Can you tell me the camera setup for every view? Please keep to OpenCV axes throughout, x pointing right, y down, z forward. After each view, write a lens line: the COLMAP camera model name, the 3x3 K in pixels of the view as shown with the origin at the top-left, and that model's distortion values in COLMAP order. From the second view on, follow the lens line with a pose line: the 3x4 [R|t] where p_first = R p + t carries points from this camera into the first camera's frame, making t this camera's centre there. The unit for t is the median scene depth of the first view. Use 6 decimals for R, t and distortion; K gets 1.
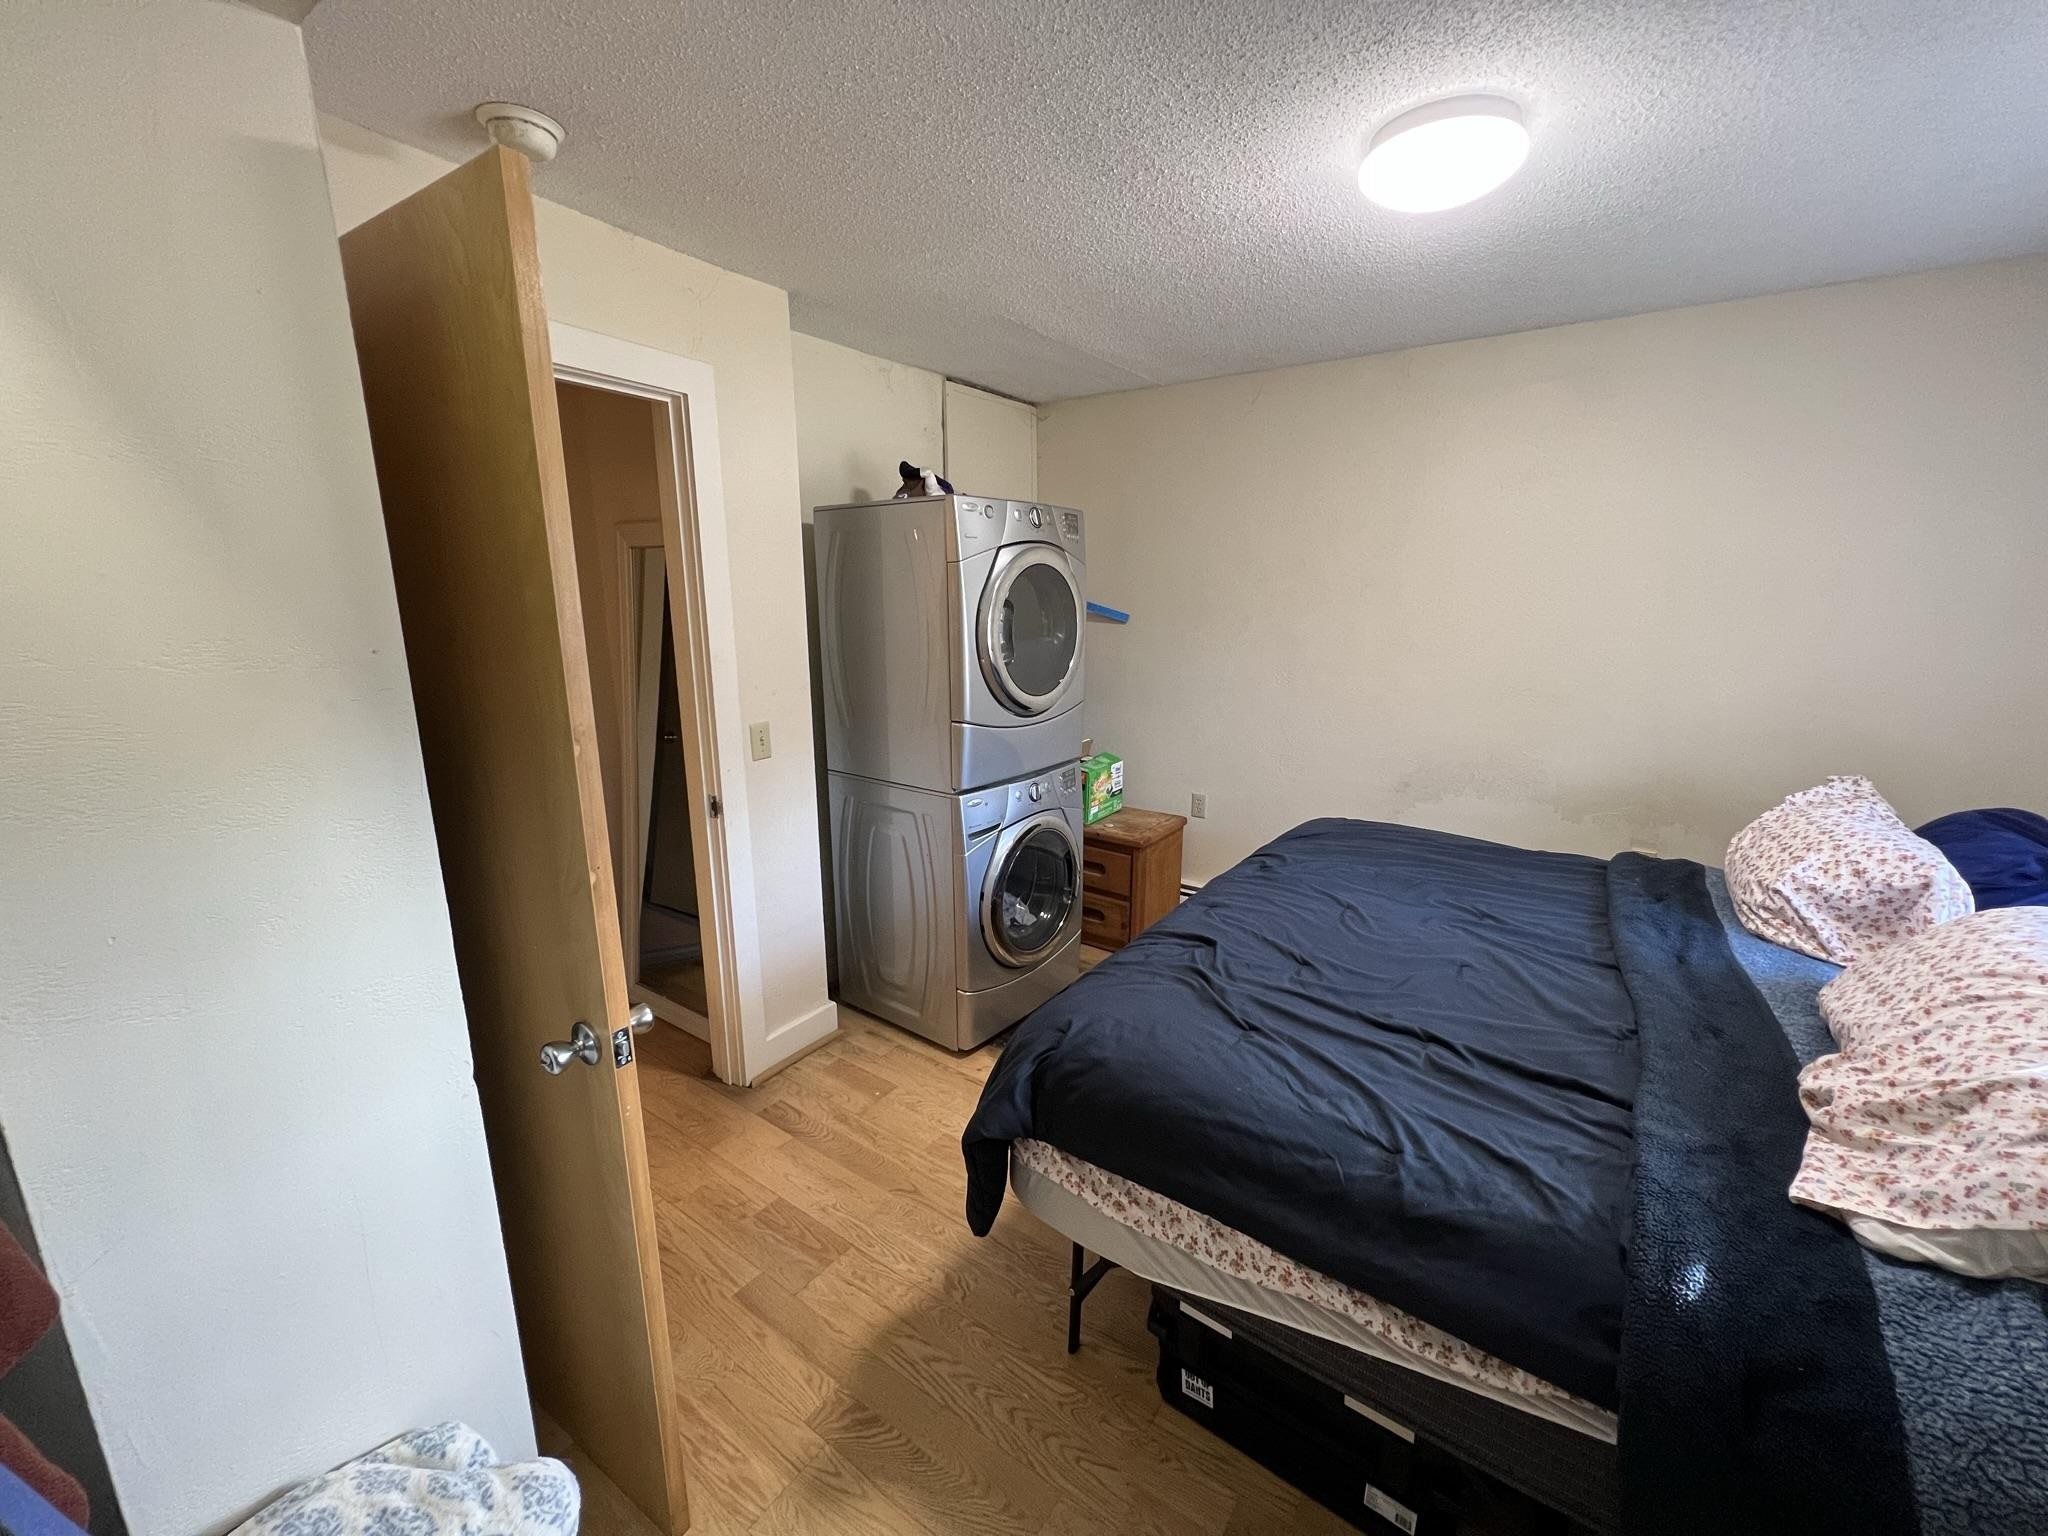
lens RADIAL K [[821.9, 0, 1025.2], [0, 821.9, 770.2], [0, 0, 1]] dist [0.001486, 0.000221]
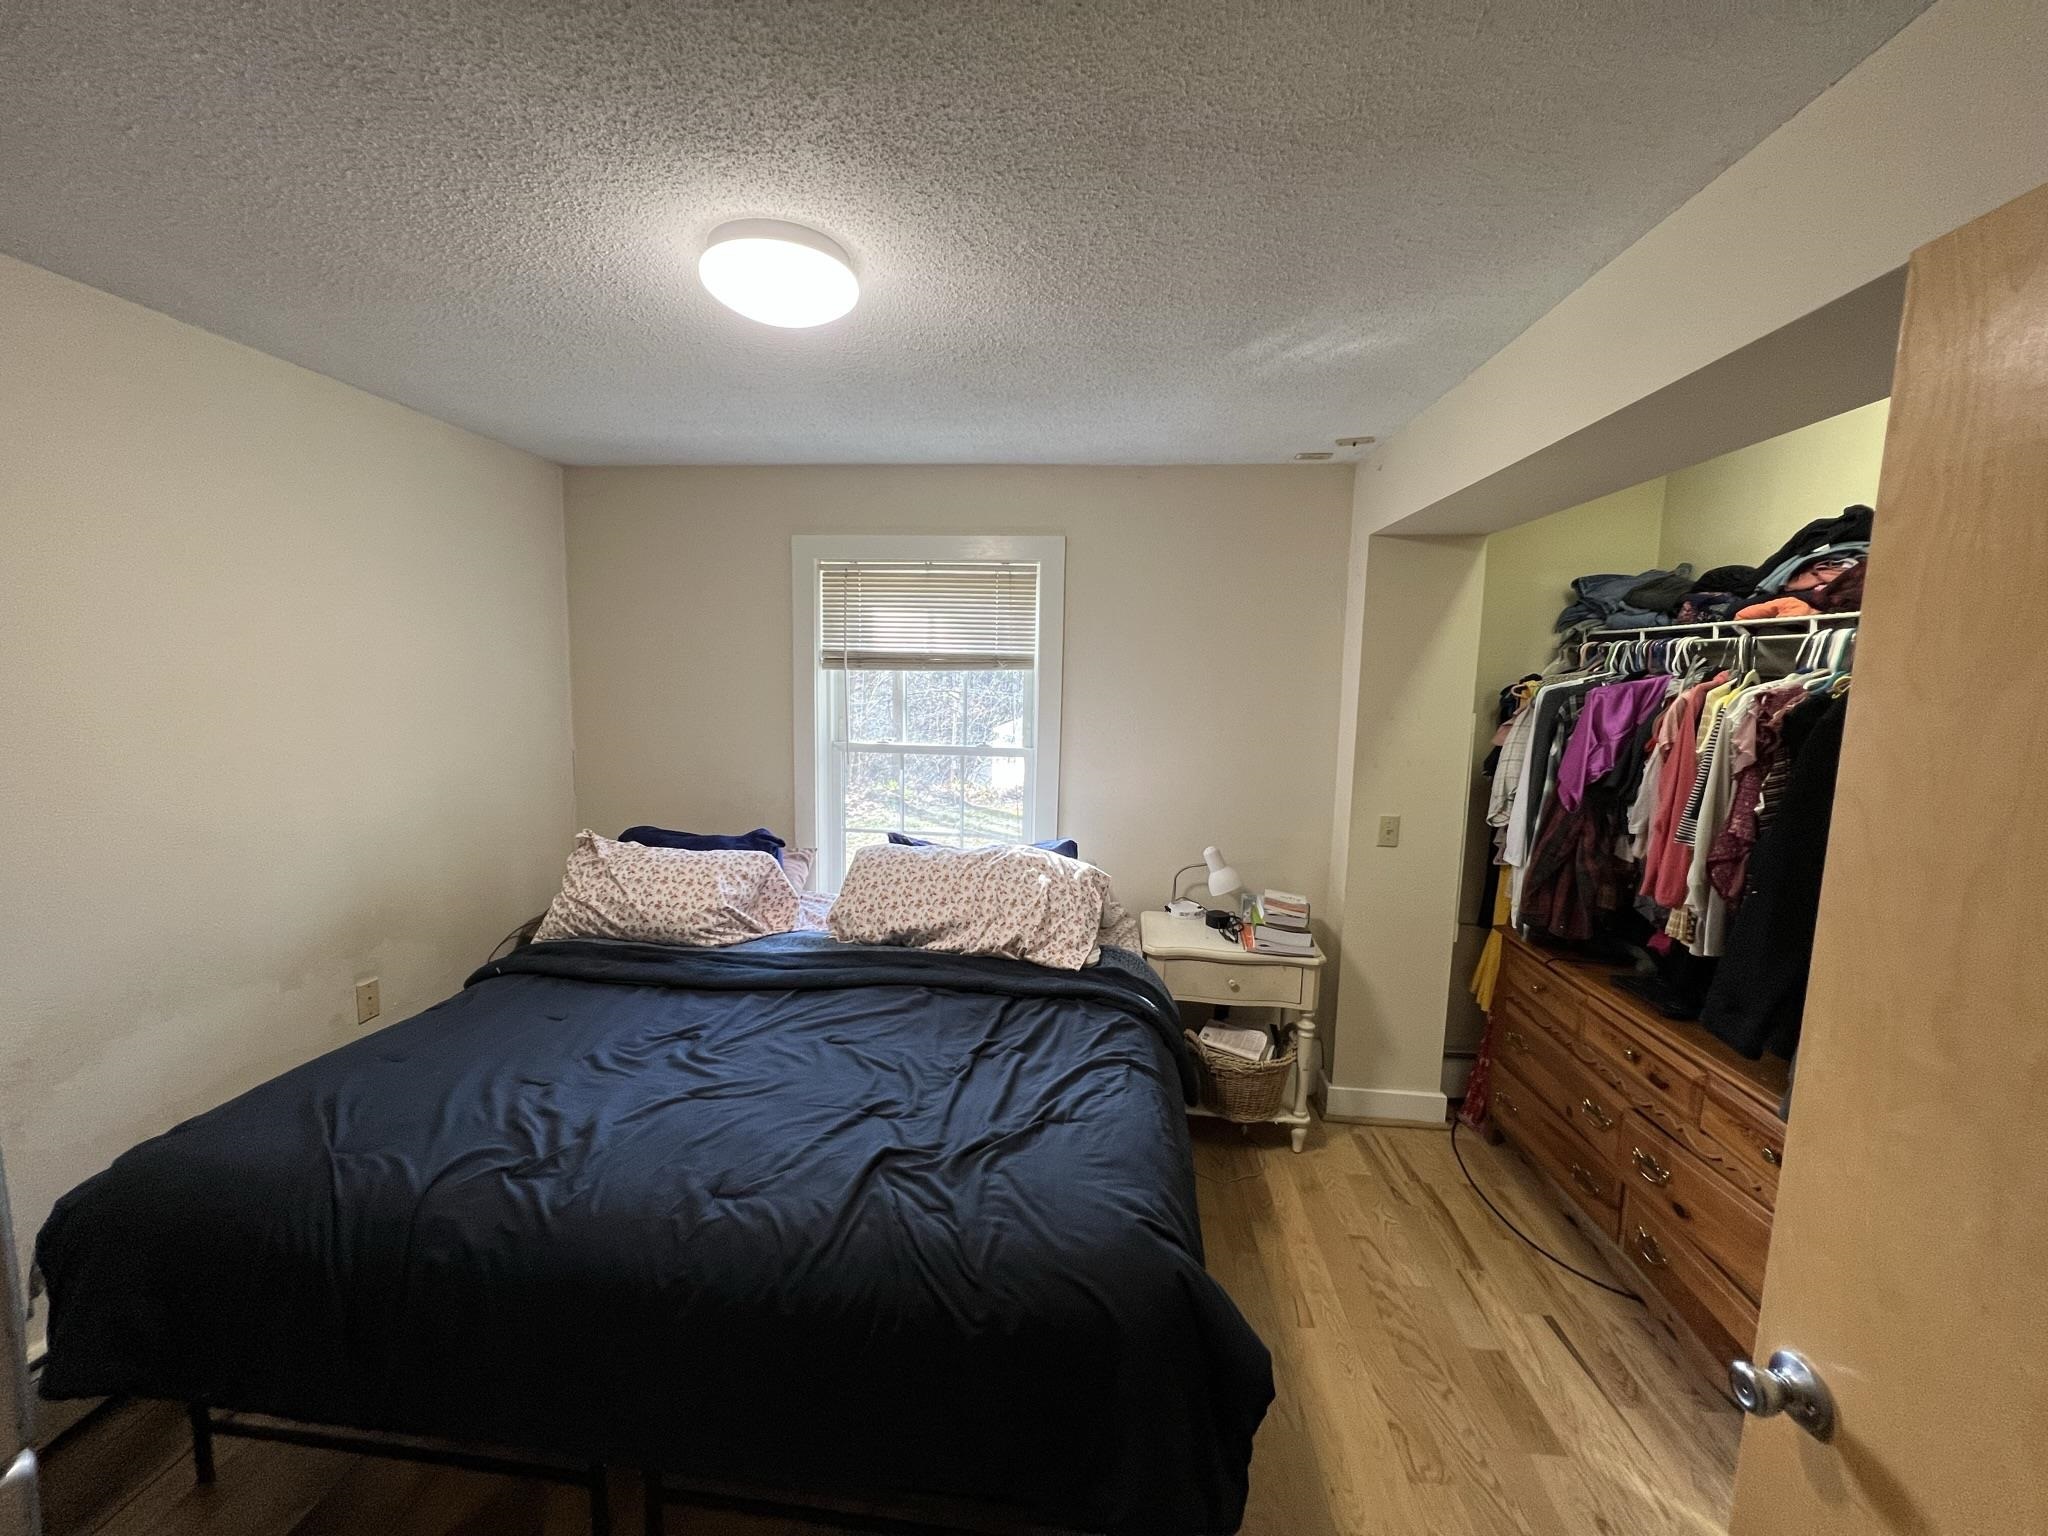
lens RADIAL K [[821.9, 0, 1019.1], [0, 821.9, 770.2], [0, 0, 1]] dist [0.001486, 0.000221]
pose [[-0.497310, -0.116238, 0.859751, -0.561954], [0.168995, 0.959023, 0.227412, -0.358517], [-0.850954, 0.258388, -0.457288, 1.375728]]
